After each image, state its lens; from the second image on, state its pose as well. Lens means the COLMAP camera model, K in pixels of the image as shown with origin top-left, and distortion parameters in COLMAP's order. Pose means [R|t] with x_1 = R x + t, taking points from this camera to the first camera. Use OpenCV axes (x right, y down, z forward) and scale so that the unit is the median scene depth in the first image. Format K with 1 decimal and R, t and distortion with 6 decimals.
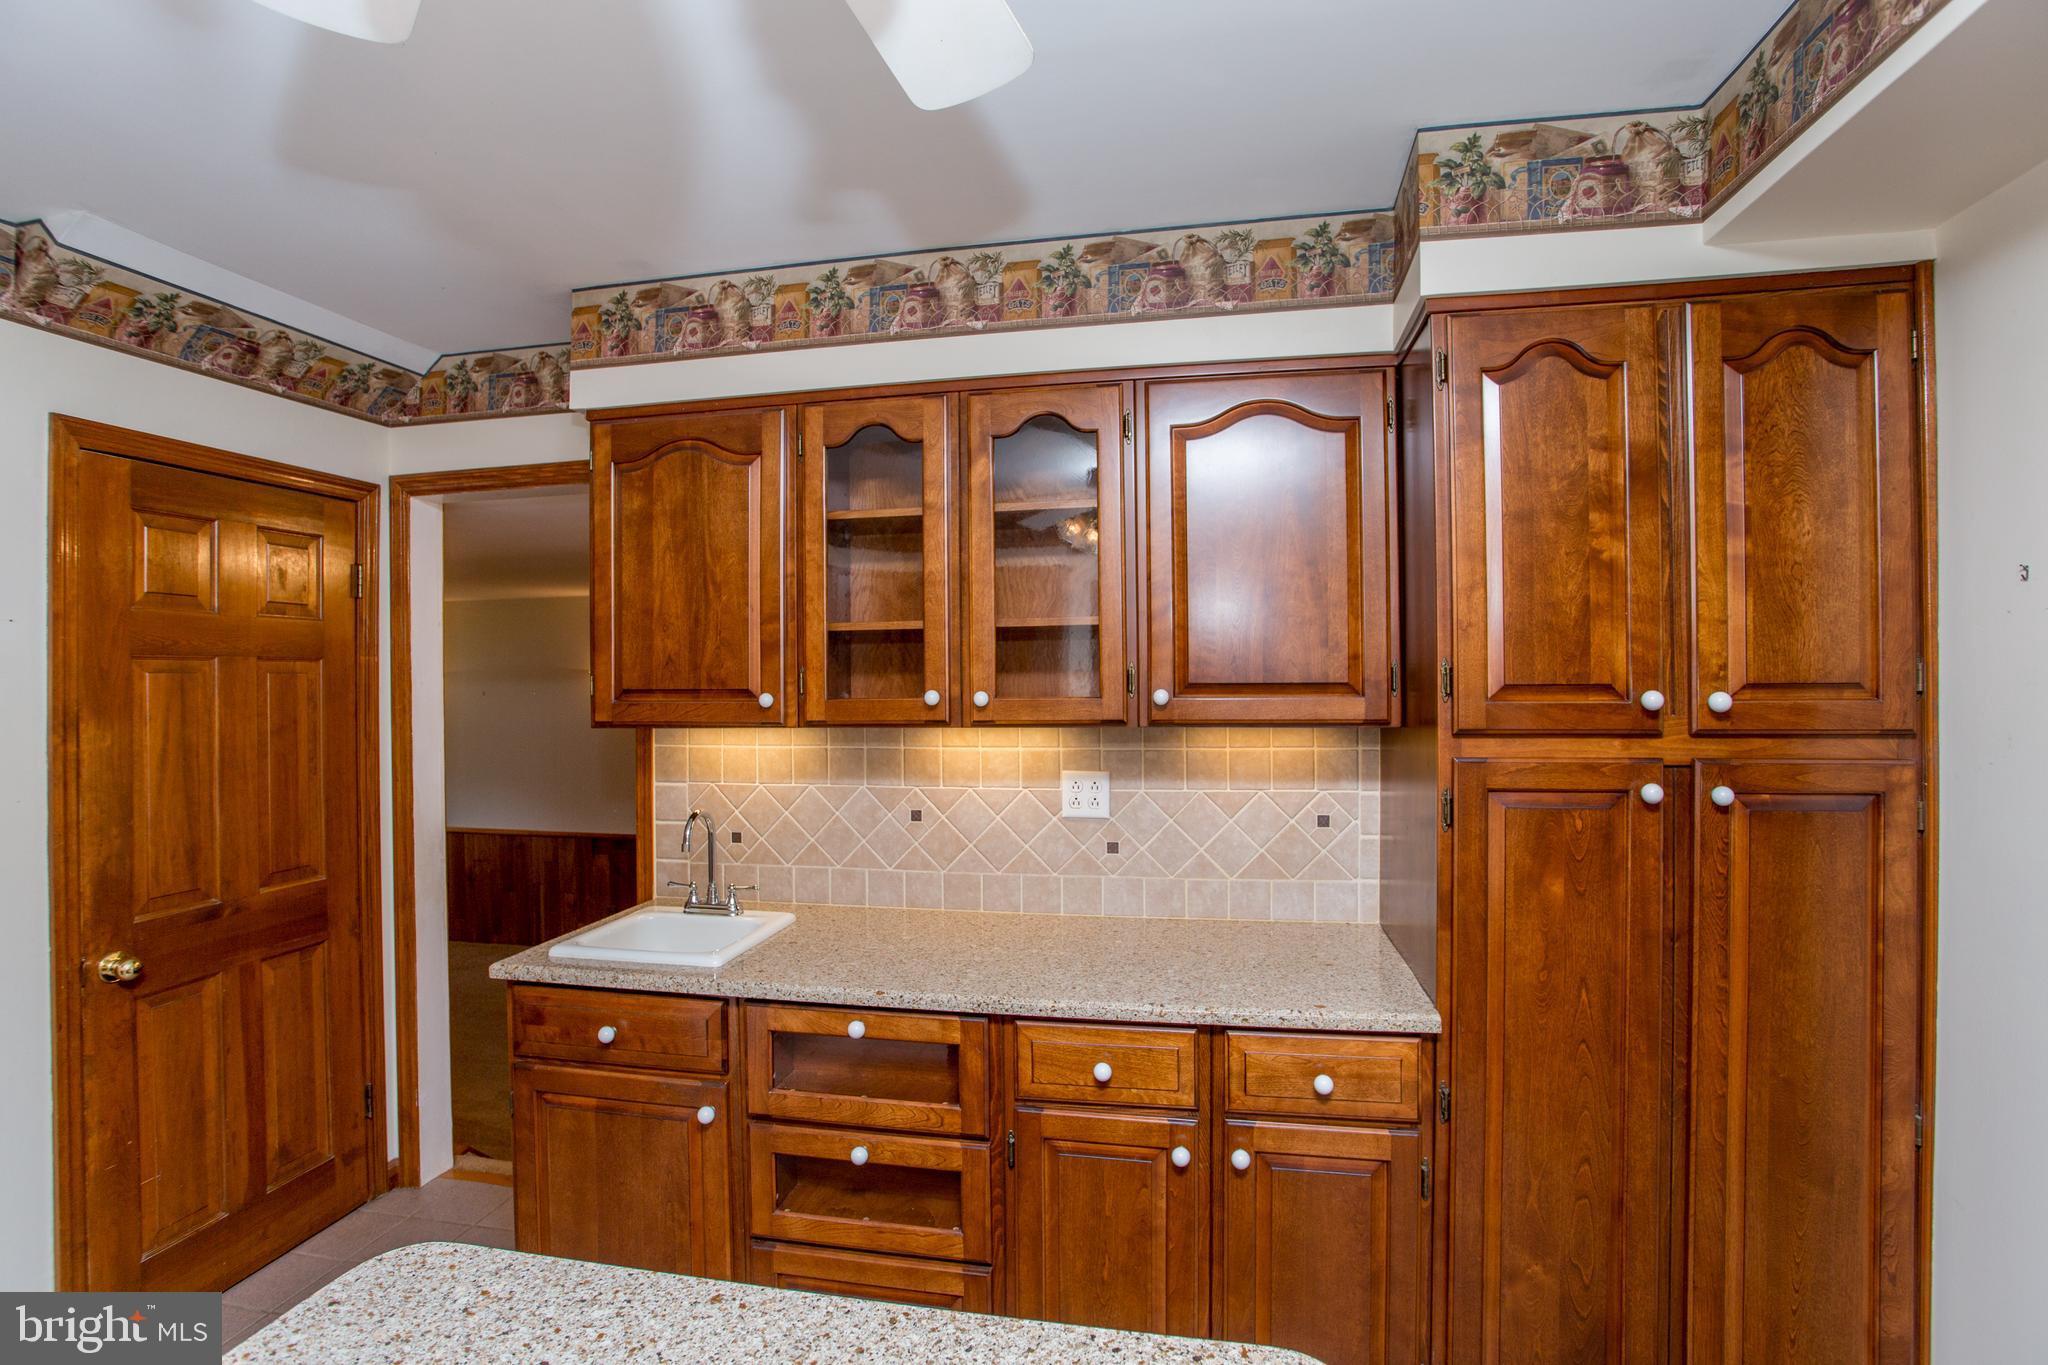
lens RADIAL K [[991.1, 0, 1023.6], [0, 991.1, 675.2], [0, 0, 1]] dist [-0.050005, 0.018069]
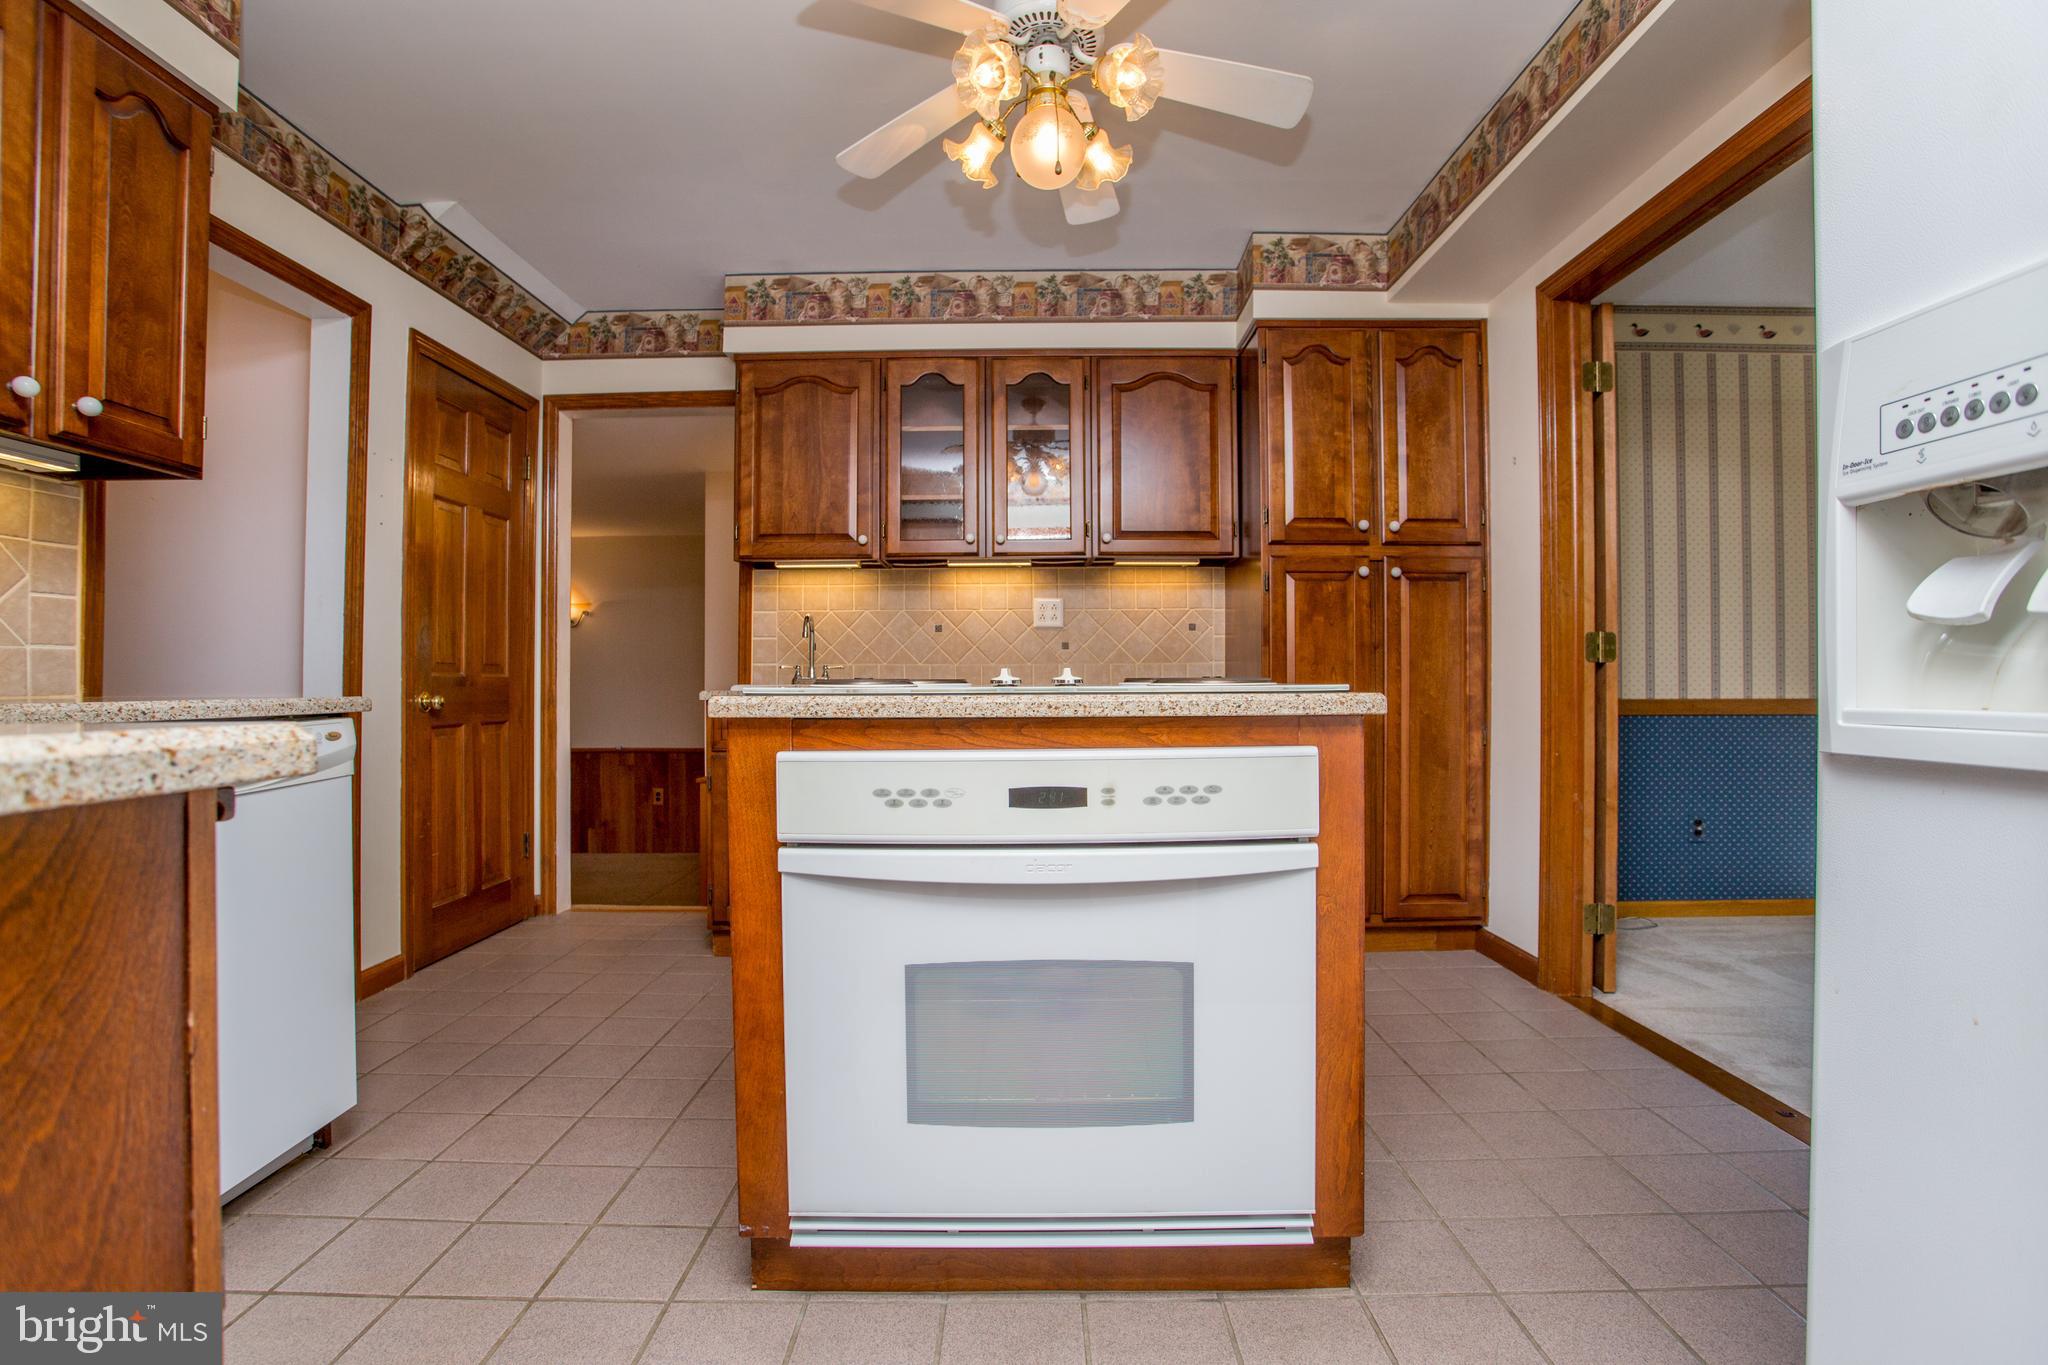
lens RADIAL K [[991.1, 0, 1020.2], [0, 991.1, 671.5], [0, 0, 1]] dist [-0.050005, 0.018069]
pose [[0.981936, 0.007388, 0.189070, -0.347502], [-0.004774, 0.999887, -0.014275, 0.289490], [-0.189154, 0.013114, 0.981860, -0.689243]]
